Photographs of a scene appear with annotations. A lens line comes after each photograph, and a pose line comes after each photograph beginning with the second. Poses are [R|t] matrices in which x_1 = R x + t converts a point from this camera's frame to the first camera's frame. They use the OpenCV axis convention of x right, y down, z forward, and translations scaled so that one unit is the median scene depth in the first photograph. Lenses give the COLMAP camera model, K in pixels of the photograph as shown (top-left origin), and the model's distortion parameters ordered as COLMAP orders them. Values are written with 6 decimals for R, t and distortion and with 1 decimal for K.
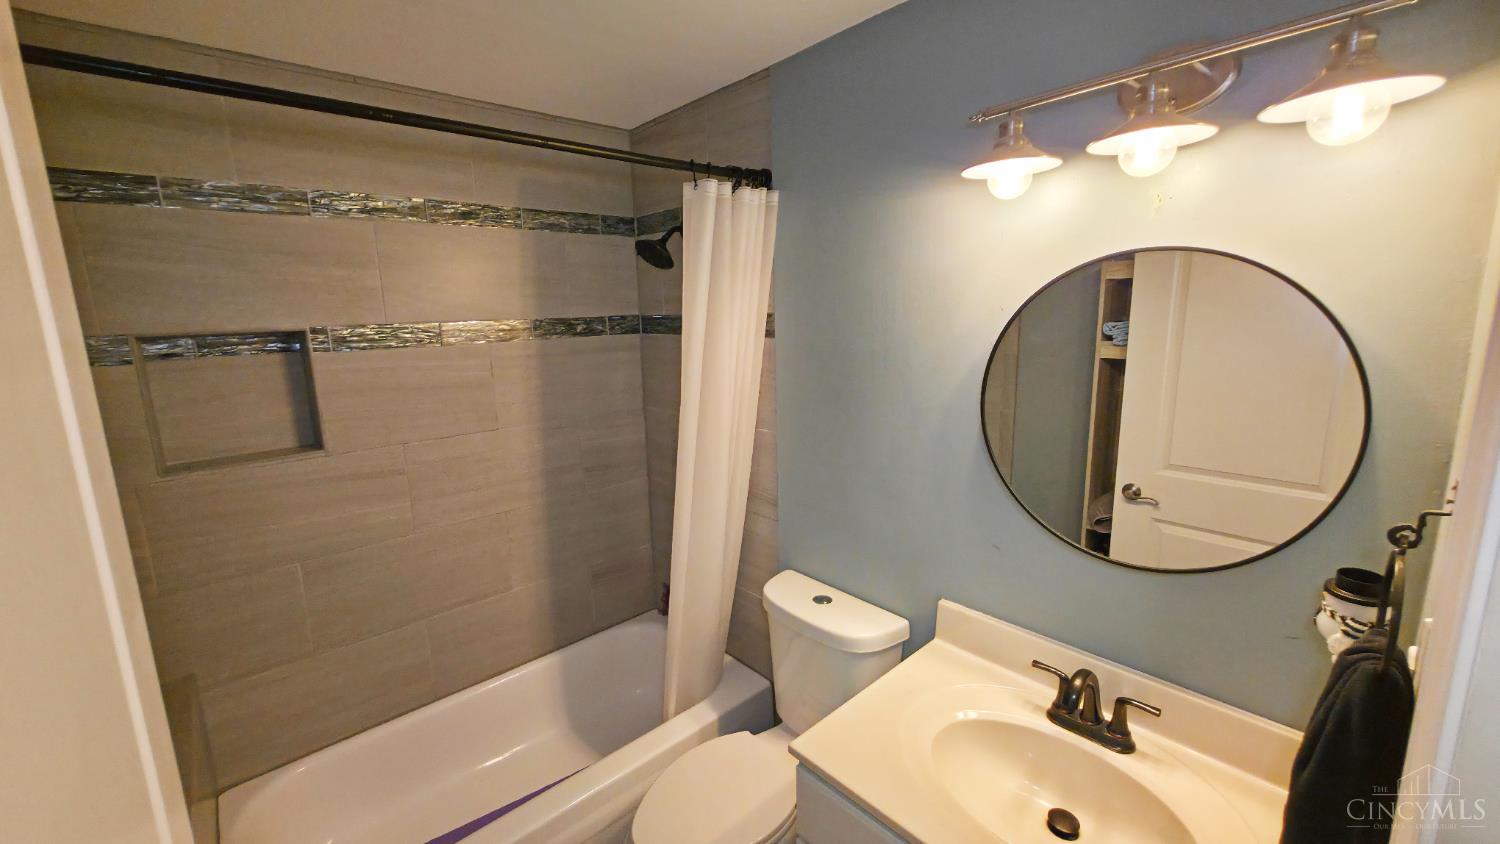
lens RADIAL K [[597.2, 0, 756.1], [0, 597.2, 421.8], [0, 0, 1]] dist [0.000700, 0.000092]
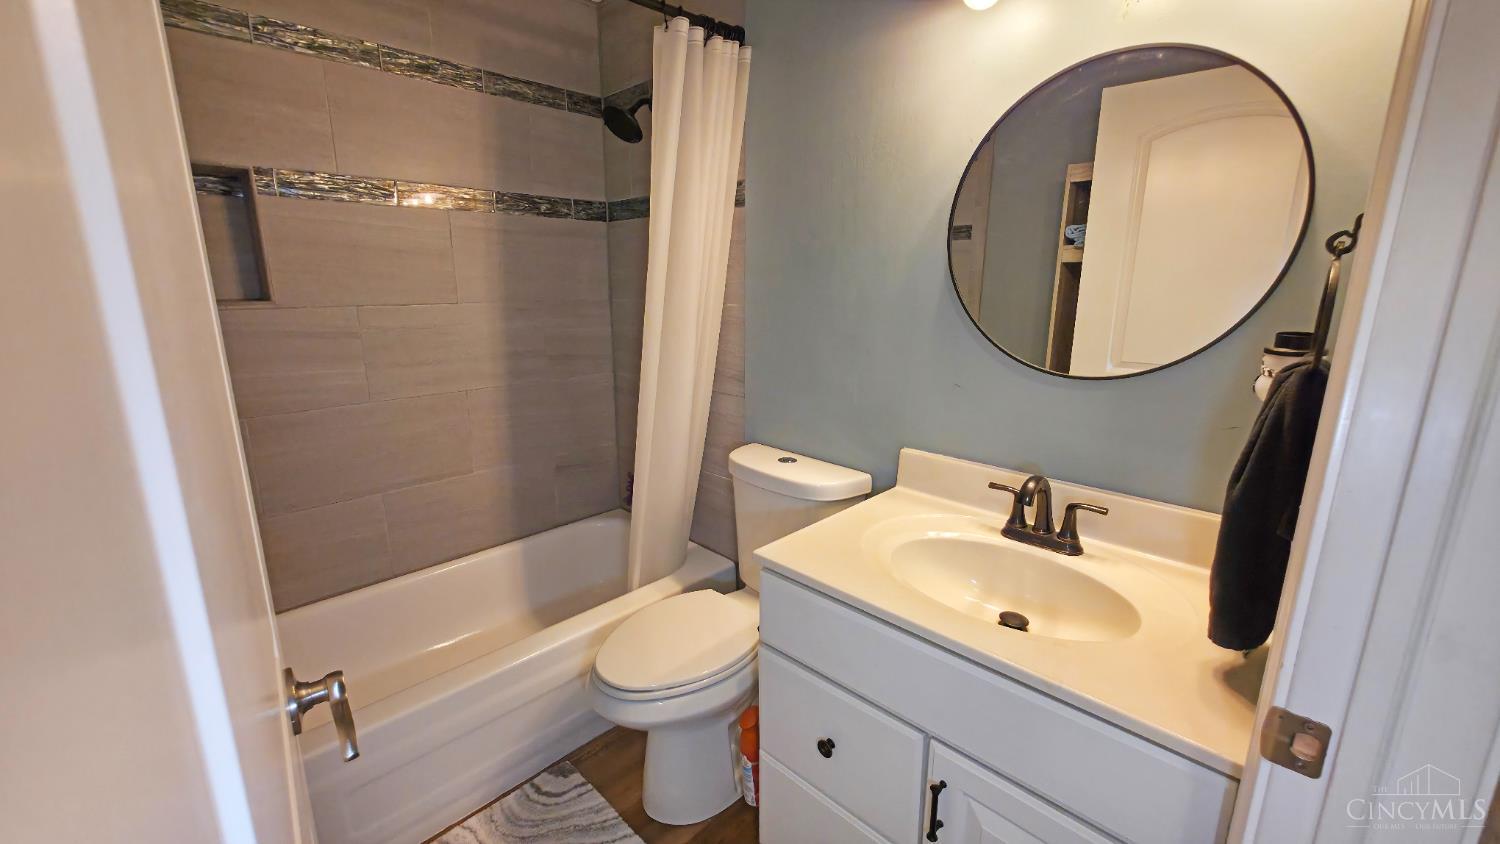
lens RADIAL K [[597.2, 0, 755.2], [0, 597.2, 419.7], [0, 0, 1]] dist [0.000700, 0.000092]
pose [[0.998300, 0.015989, 0.056051, -0.000973], [-0.018165, 0.999092, 0.038534, 0.178037], [-0.055384, -0.039486, 0.997684, -0.003096]]
